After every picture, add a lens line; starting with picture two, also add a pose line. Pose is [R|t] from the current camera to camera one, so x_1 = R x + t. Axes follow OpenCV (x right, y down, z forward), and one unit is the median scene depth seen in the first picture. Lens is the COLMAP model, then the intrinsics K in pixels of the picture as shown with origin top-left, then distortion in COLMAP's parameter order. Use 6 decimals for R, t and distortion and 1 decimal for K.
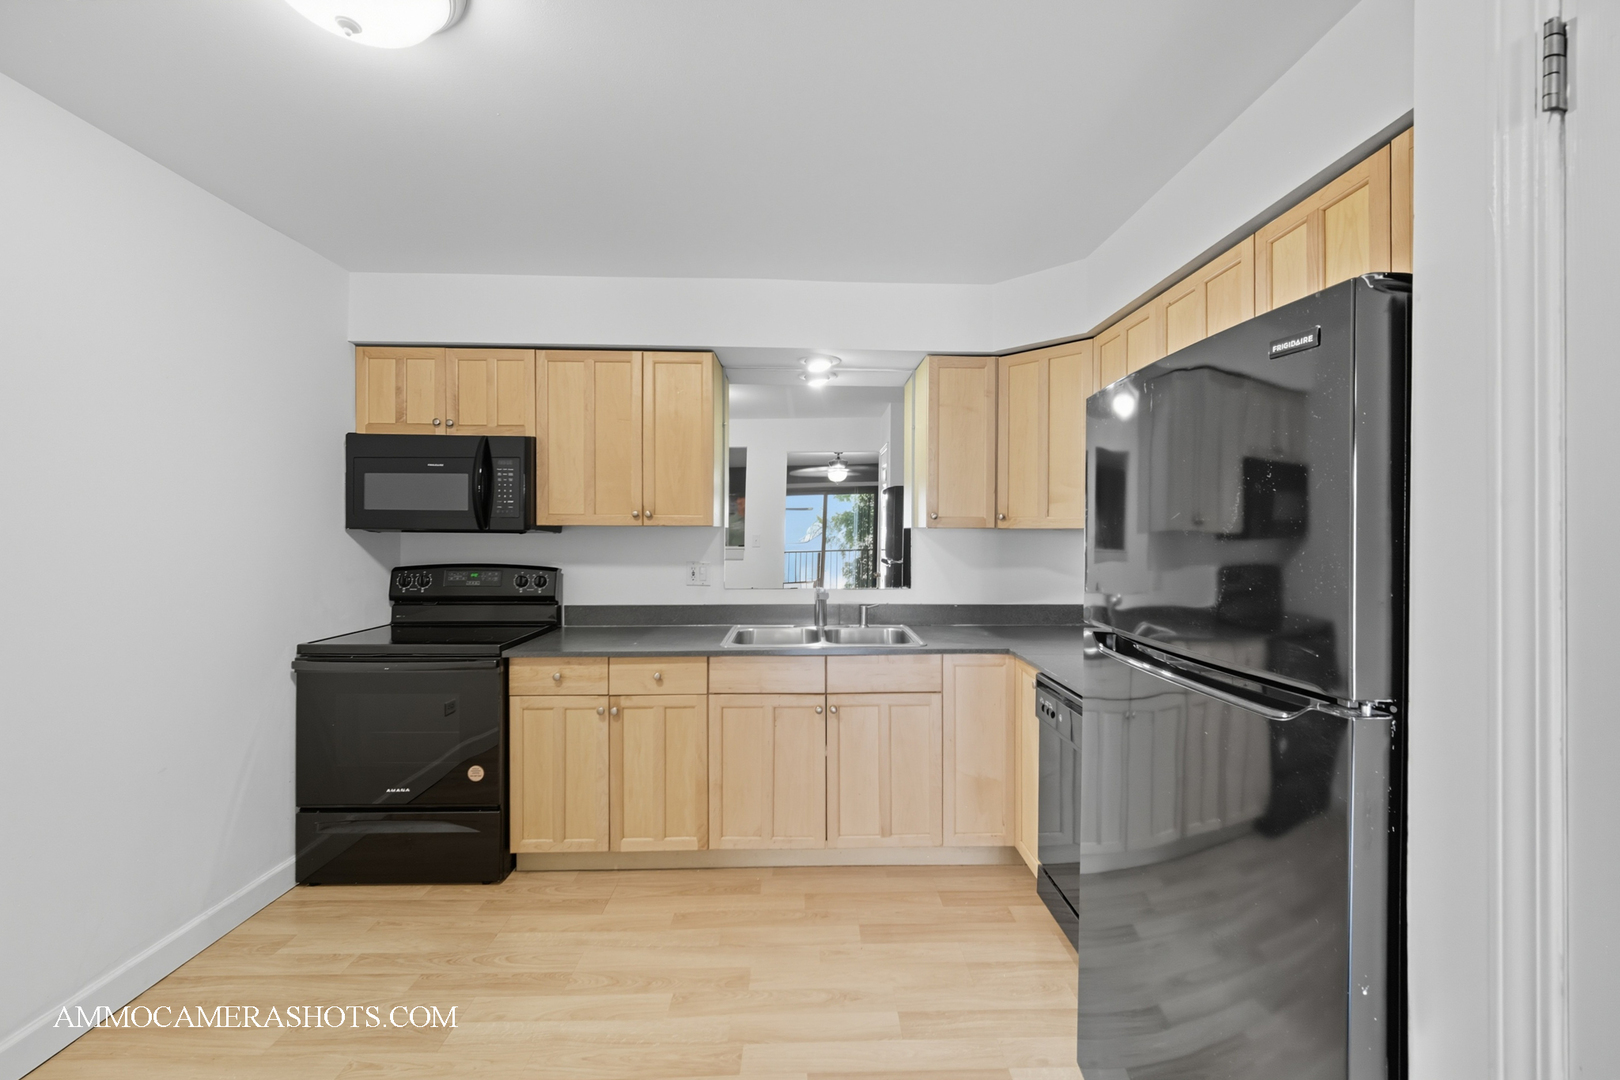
lens RADIAL K [[647.7, 0, 815.3], [0, 647.7, 524.6], [0, 0, 1]] dist [-0.000867, -0.000246]
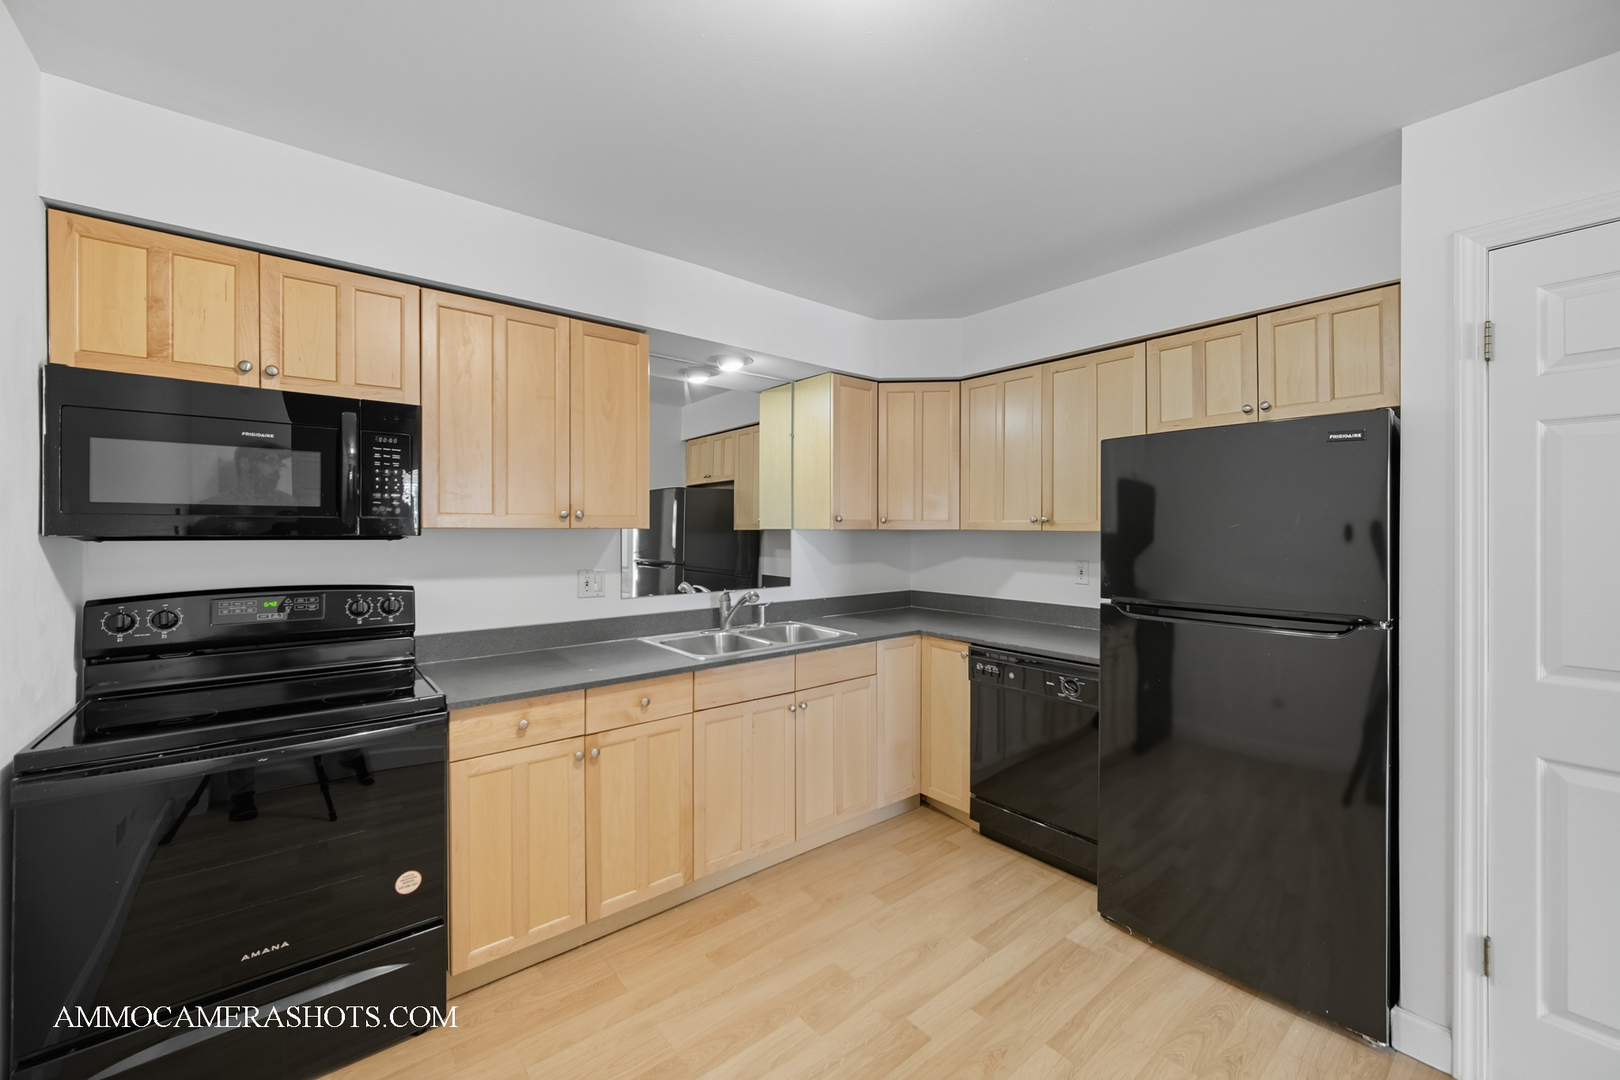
lens RADIAL K [[647.7, 0, 815.3], [0, 647.7, 524.6], [0, 0, 1]] dist [-0.000867, -0.000246]
pose [[0.787829, 0.000056, 0.615894, -0.590954], [-0.004565, 0.999973, 0.005748, -0.010324], [-0.615877, -0.007340, 0.787808, 0.171635]]
